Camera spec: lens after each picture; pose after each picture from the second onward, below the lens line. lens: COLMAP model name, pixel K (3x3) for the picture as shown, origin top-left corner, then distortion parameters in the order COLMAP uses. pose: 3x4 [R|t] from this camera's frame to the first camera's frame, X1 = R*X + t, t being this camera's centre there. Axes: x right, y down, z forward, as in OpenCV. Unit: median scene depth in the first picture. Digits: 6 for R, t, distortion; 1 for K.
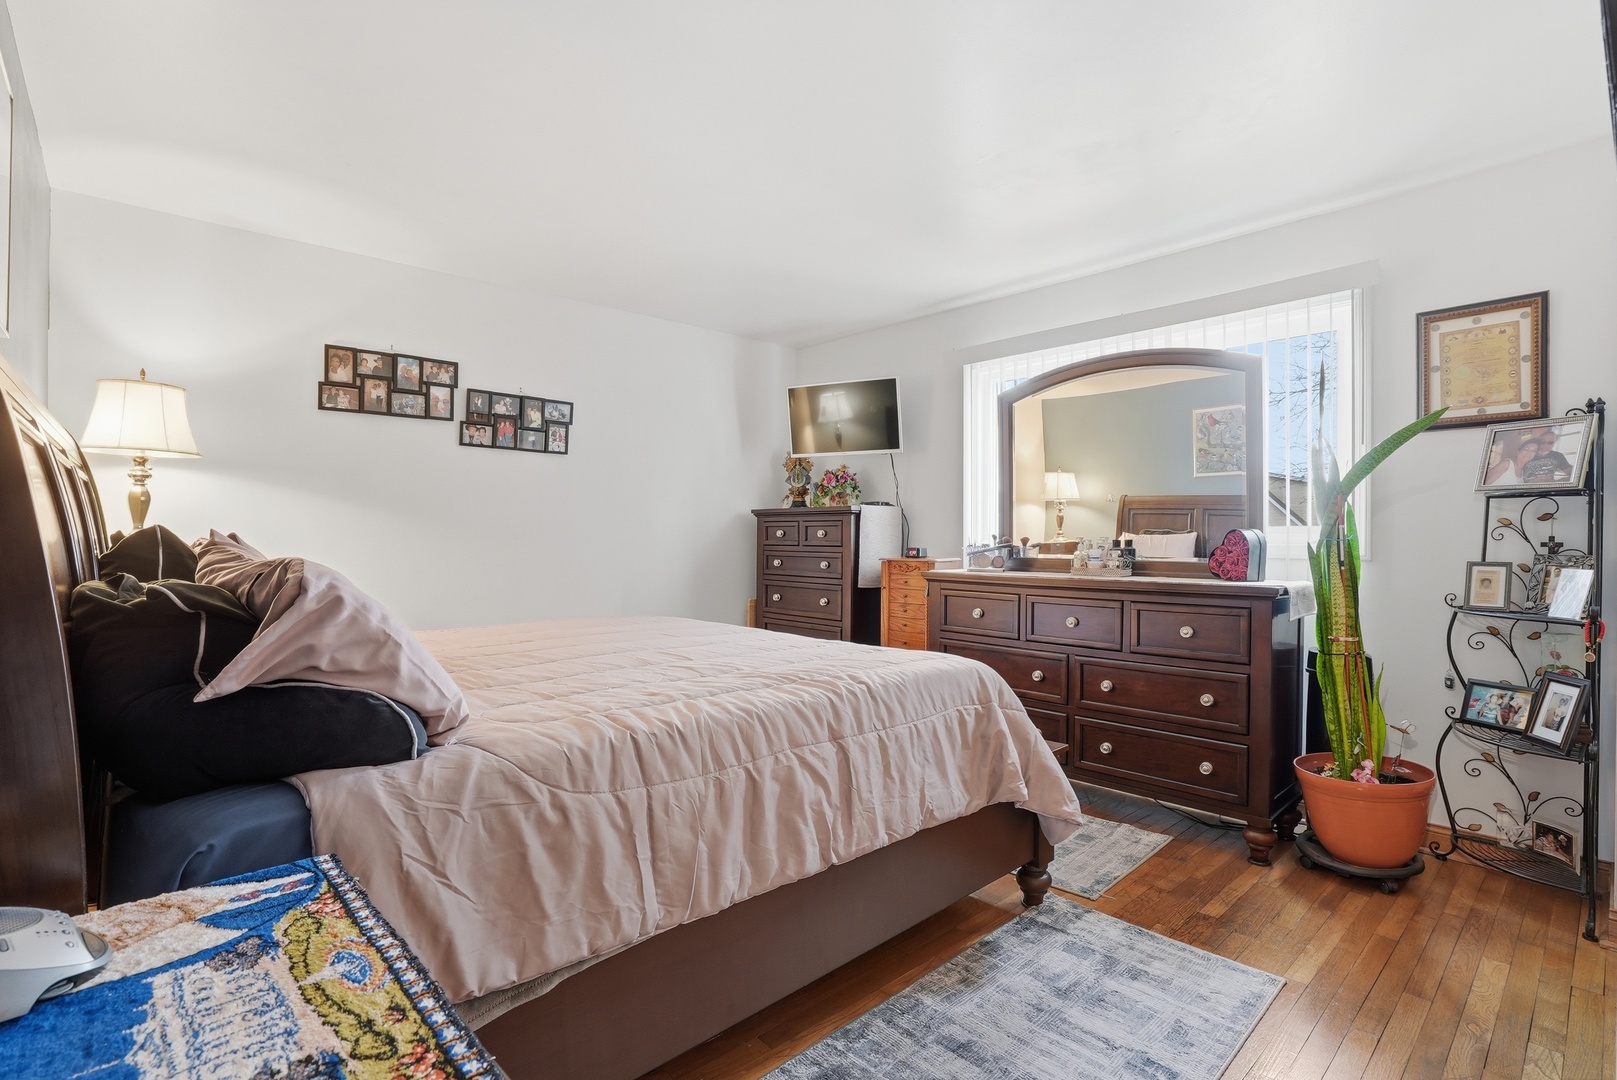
lens RADIAL K [[761.4, 0, 815.0], [0, 761.4, 537.7], [0, 0, 1]] dist [-0.039402, 0.011669]
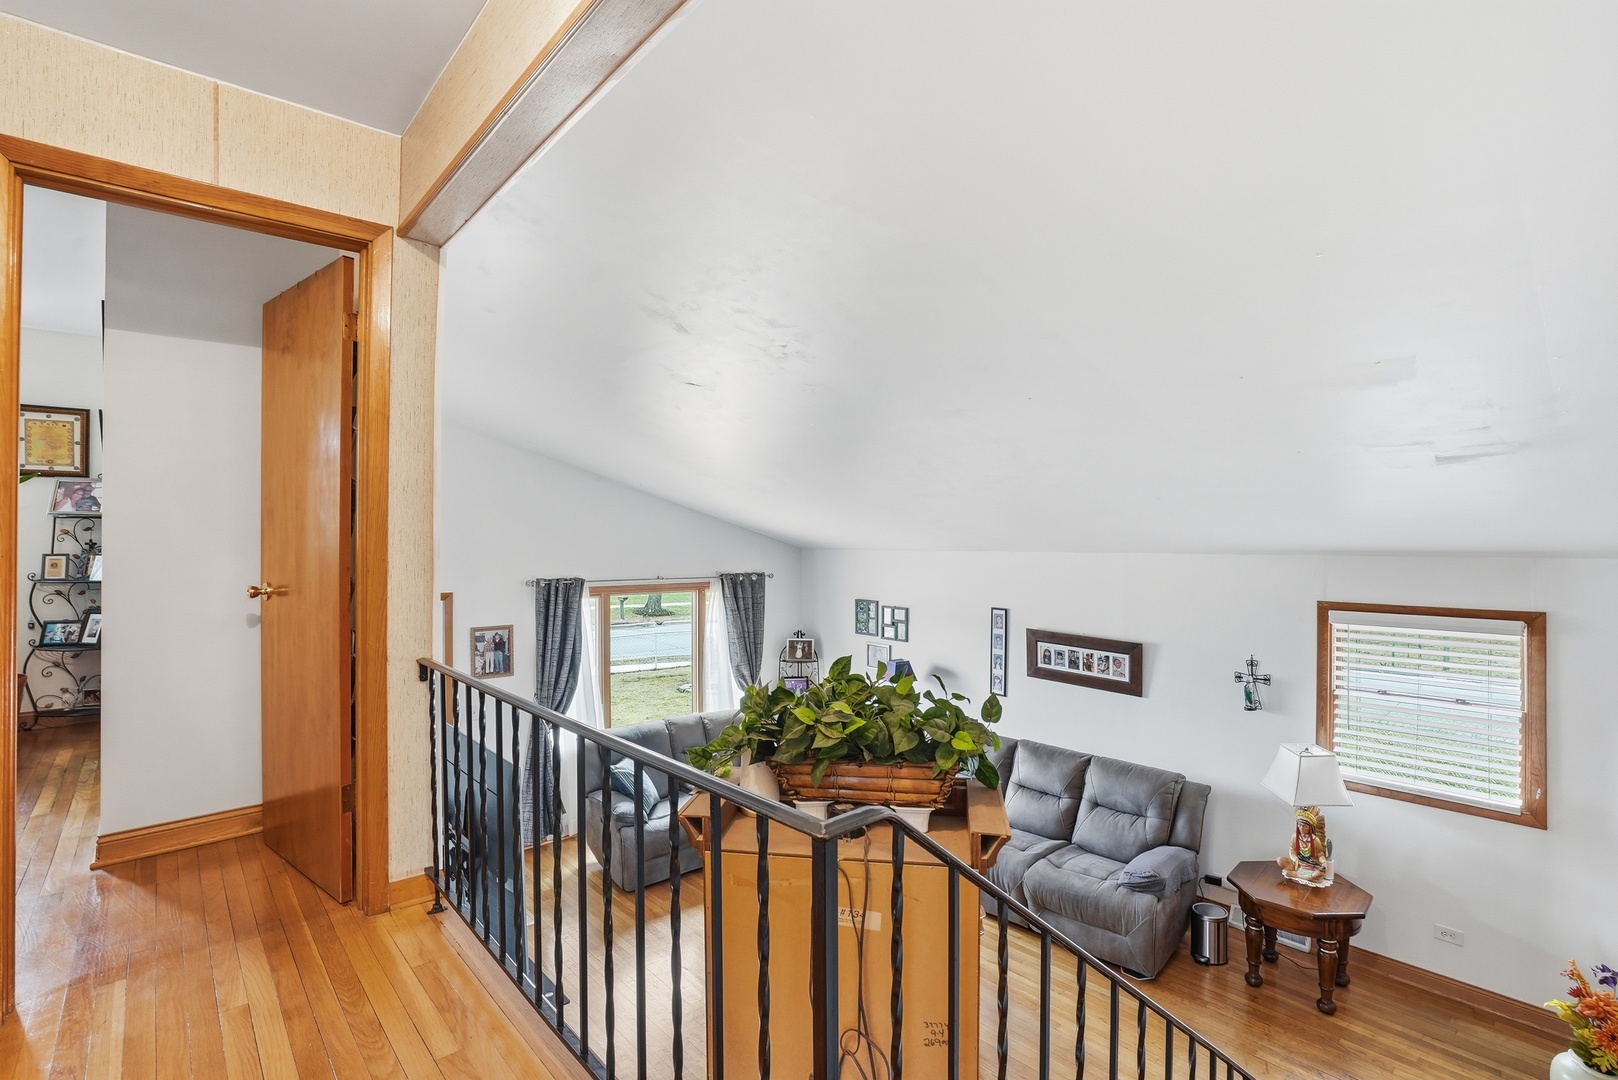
lens RADIAL K [[761.9, 0, 813.9], [0, 761.9, 537.8], [0, 0, 1]] dist [-0.039402, 0.011669]
pose [[0.013904, 0.000303, 0.999903, -0.854871], [0.003016, 0.999995, -0.000345, 0.000349], [-0.999899, 0.003021, 0.013903, -0.855559]]
